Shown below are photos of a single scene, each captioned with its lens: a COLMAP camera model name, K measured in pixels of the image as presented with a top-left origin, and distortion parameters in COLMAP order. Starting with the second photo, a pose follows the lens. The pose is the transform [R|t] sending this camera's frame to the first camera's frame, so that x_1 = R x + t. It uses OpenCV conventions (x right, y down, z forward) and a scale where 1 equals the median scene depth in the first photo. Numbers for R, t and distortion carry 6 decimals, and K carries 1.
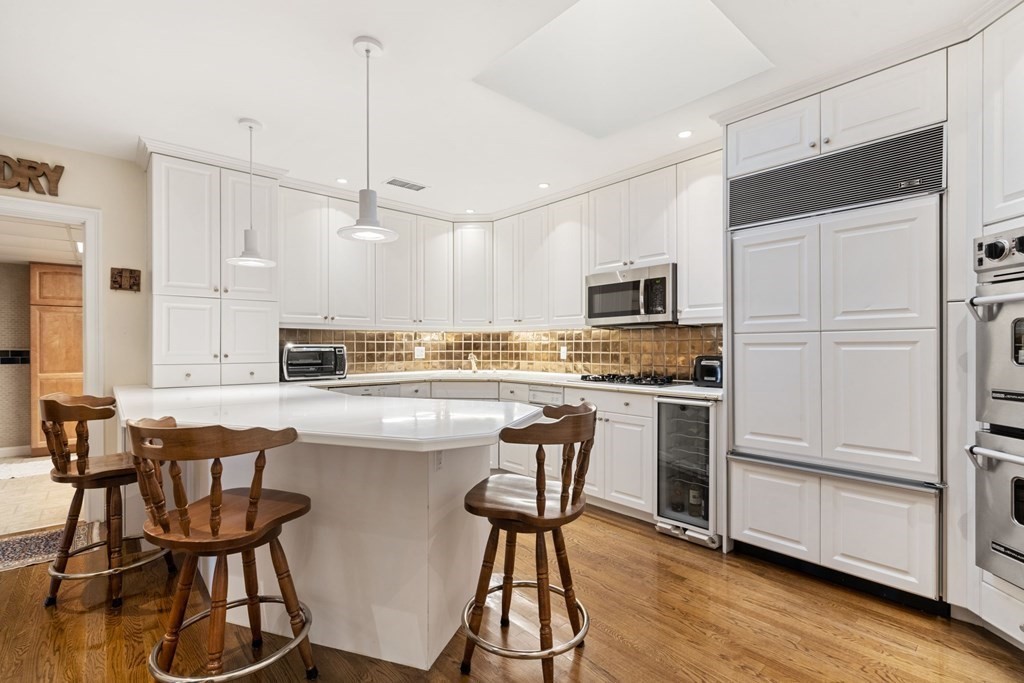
lens RADIAL K [[465.9, 0, 508.6], [0, 465.9, 345.8], [0, 0, 1]] dist [0.000450, 0.000067]
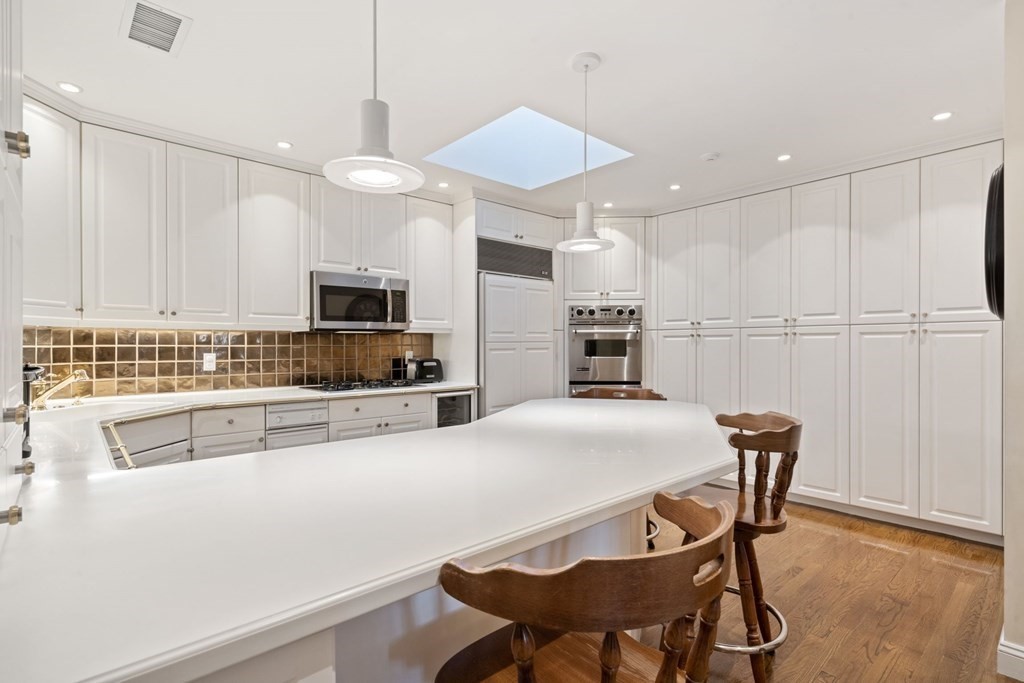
lens RADIAL K [[505.7, 0, 503.9], [0, 505.7, 344.4], [0, 0, 1]] dist [0.000262, -0.000540]
pose [[-0.004898, 0.002879, 0.999984, -0.678517], [0.002095, 0.999994, -0.002868, -0.008744], [-0.999986, 0.002081, -0.004904, 0.569876]]
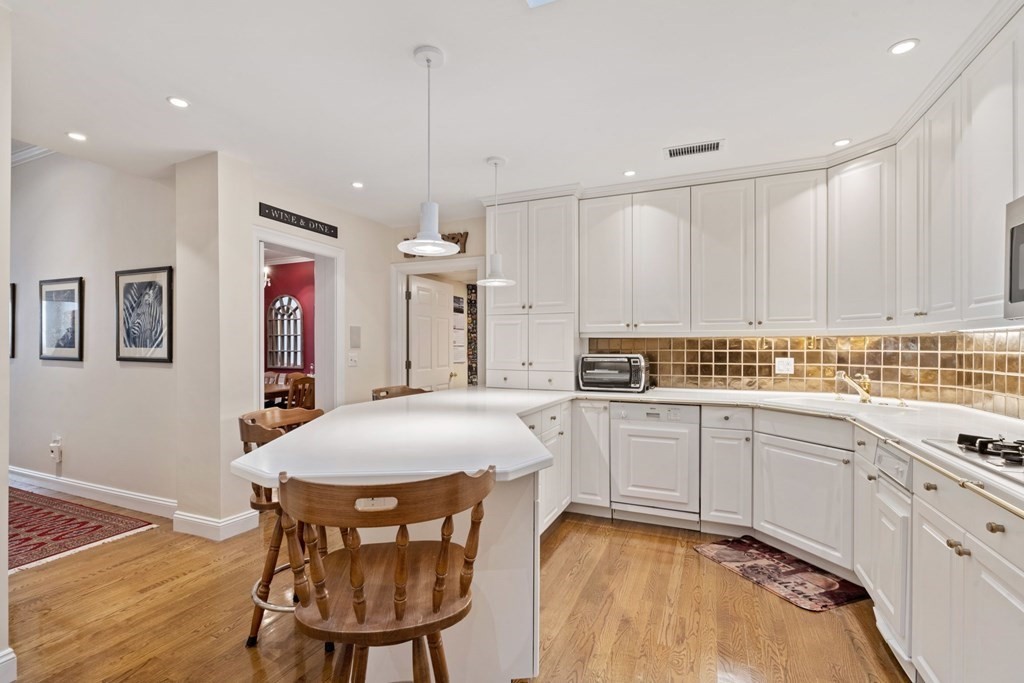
lens RADIAL K [[465.9, 0, 509.2], [0, 465.9, 349.2], [0, 0, 1]] dist [0.000450, 0.000067]
pose [[0.432710, 0.004736, -0.901521, 0.309894], [-0.002142, 0.999989, 0.004225, -0.014455], [0.901531, 0.000103, 0.432715, 0.348572]]
